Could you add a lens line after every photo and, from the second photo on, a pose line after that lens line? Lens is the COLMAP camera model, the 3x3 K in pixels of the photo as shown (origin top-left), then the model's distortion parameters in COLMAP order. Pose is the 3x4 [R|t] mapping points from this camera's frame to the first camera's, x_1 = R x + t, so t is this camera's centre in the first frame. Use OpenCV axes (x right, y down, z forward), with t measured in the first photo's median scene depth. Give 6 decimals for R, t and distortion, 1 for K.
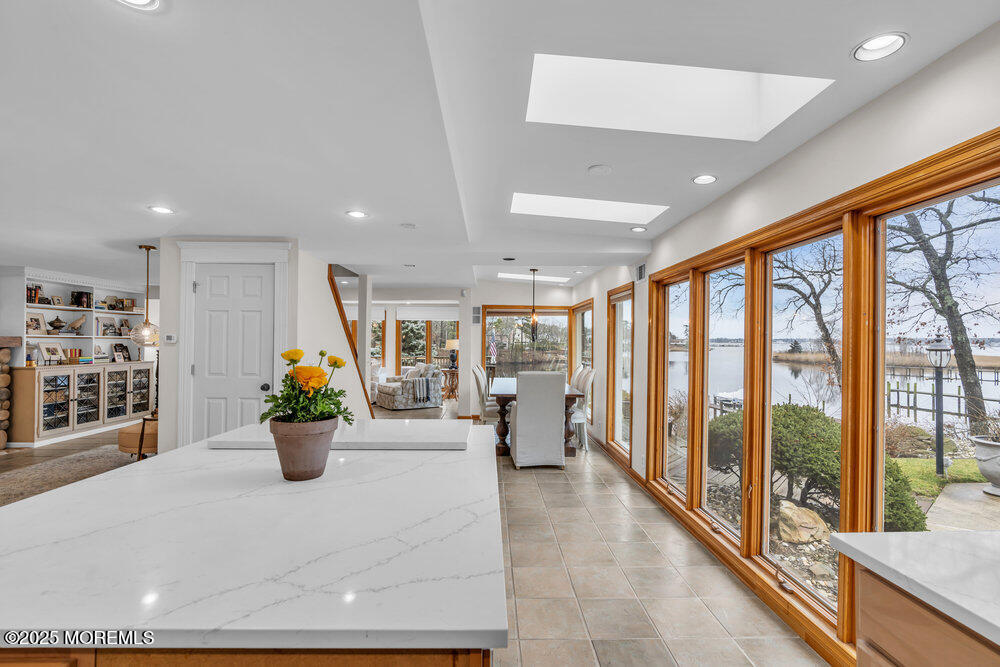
lens RADIAL K [[448.4, 0, 498.9], [0, 448.4, 335.0], [0, 0, 1]] dist [-0.015668, 0.003999]
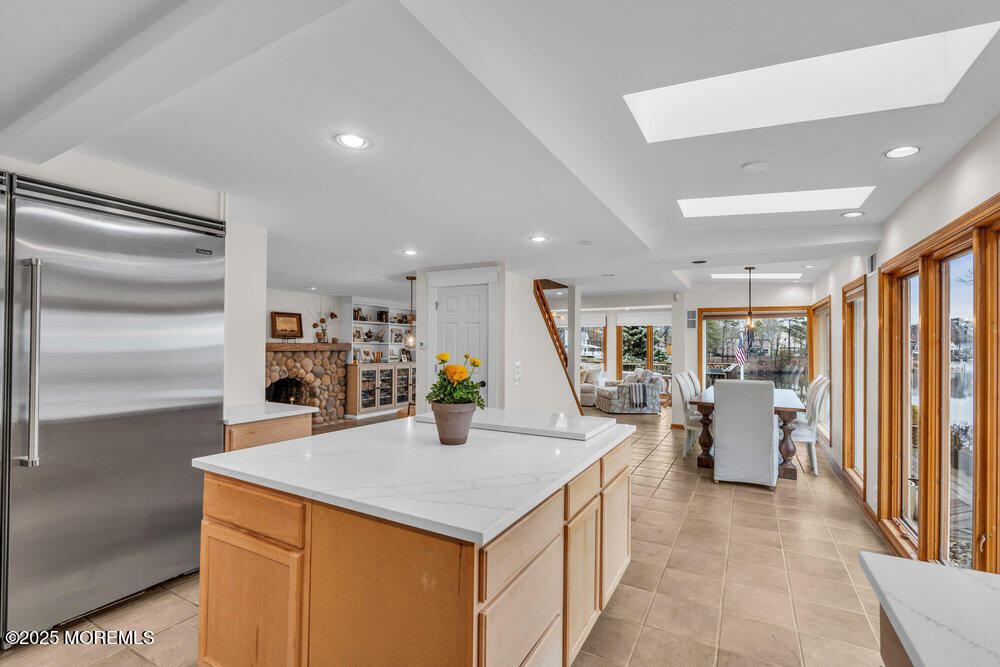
lens RADIAL K [[448.4, 0, 495.9], [0, 448.4, 334.8], [0, 0, 1]] dist [-0.015668, 0.003999]
pose [[0.860181, -0.011990, -0.509847, 0.098186], [0.005987, 0.999892, -0.013414, -0.001501], [0.509953, 0.008486, 0.860160, -0.037439]]
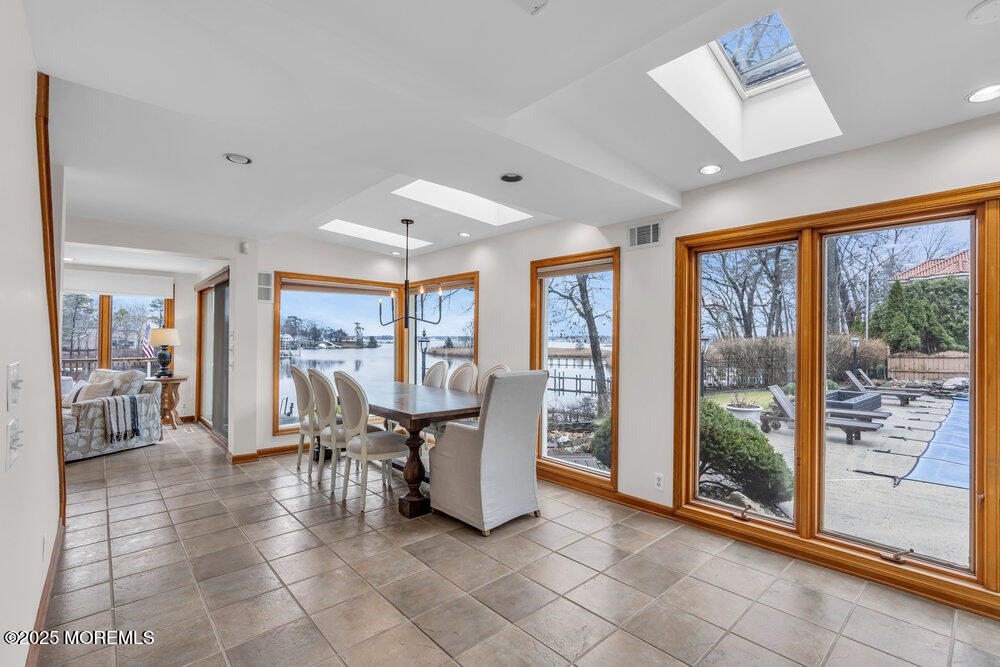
lens RADIAL K [[448.4, 0, 501.5], [0, 448.4, 334.8], [0, 0, 1]] dist [-0.015668, 0.003999]
pose [[0.754508, 0.004749, 0.656274, -0.264415], [-0.008434, 0.999961, 0.002460, 0.022448], [-0.656237, -0.007391, 0.754519, 0.417349]]
